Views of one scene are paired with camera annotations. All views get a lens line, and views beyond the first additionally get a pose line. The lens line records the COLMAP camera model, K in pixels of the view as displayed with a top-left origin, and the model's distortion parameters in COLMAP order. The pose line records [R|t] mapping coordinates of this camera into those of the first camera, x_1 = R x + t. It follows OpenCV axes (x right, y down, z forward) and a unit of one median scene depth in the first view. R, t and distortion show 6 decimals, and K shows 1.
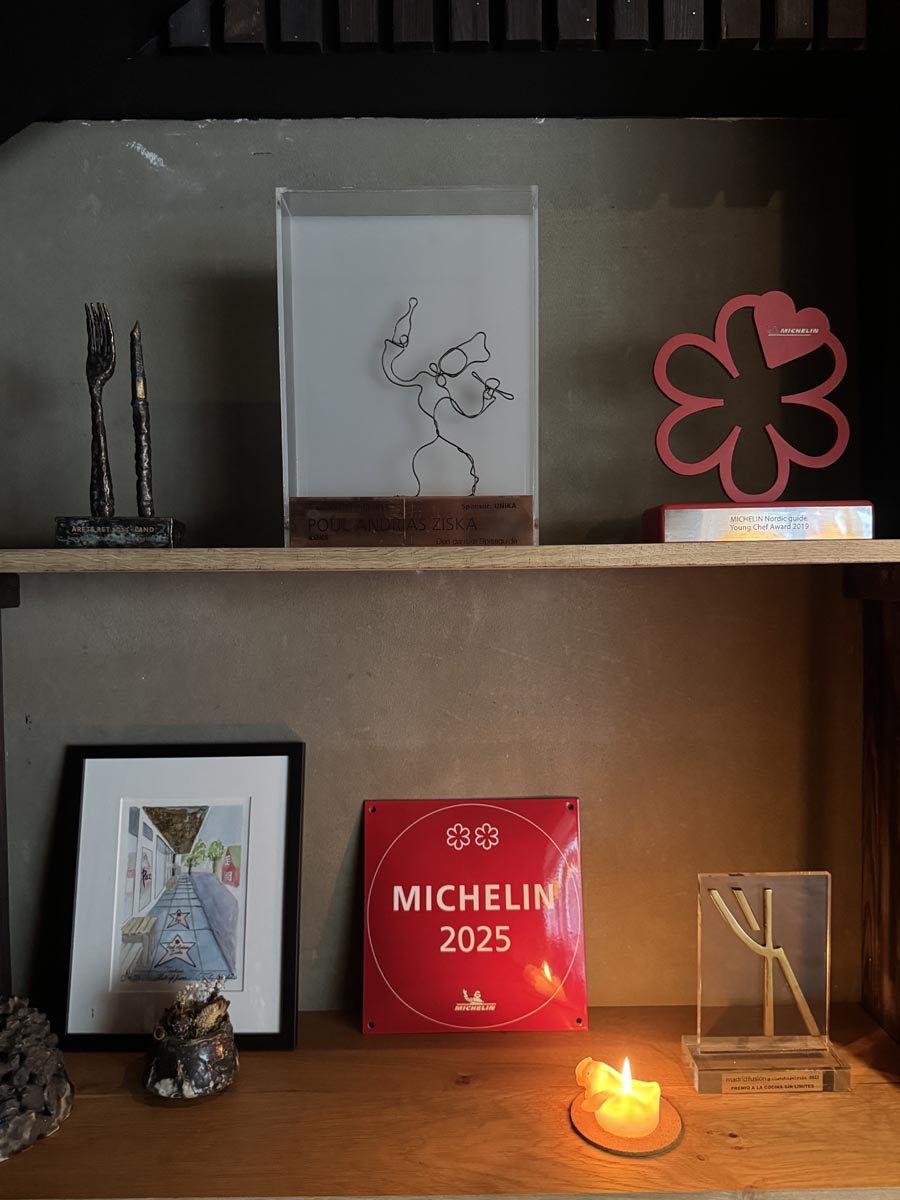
lens RADIAL K [[848.2, 0, 447.7], [0, 848.2, 598.7], [0, 0, 1]] dist [0.013959, -0.023805]
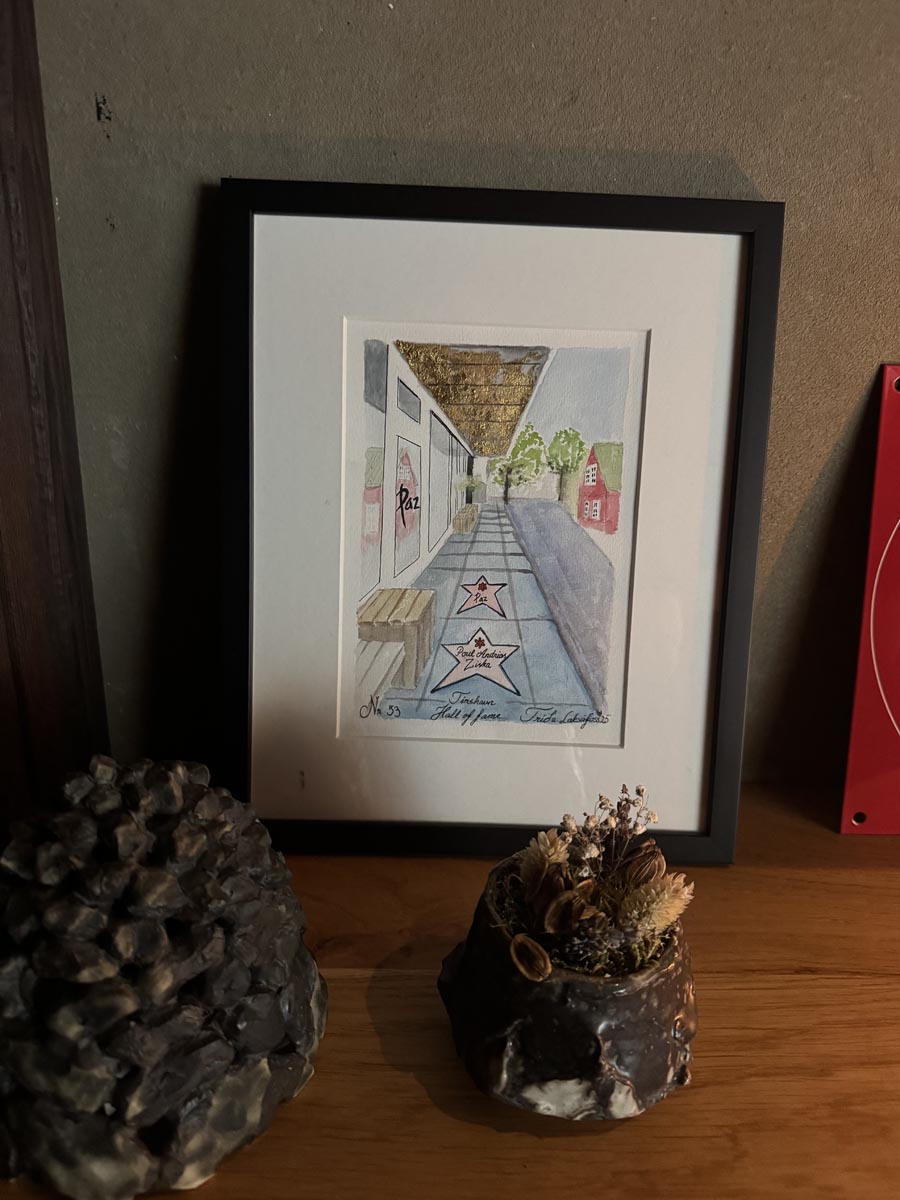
lens RADIAL K [[848.2, 0, 452.7], [0, 848.2, 597.8], [0, 0, 1]] dist [0.013959, -0.023805]
pose [[0.999075, 0.041138, 0.012540, -0.335295], [-0.042993, 0.947958, 0.315478, 0.234434], [0.001091, -0.315725, 0.948850, 0.567518]]
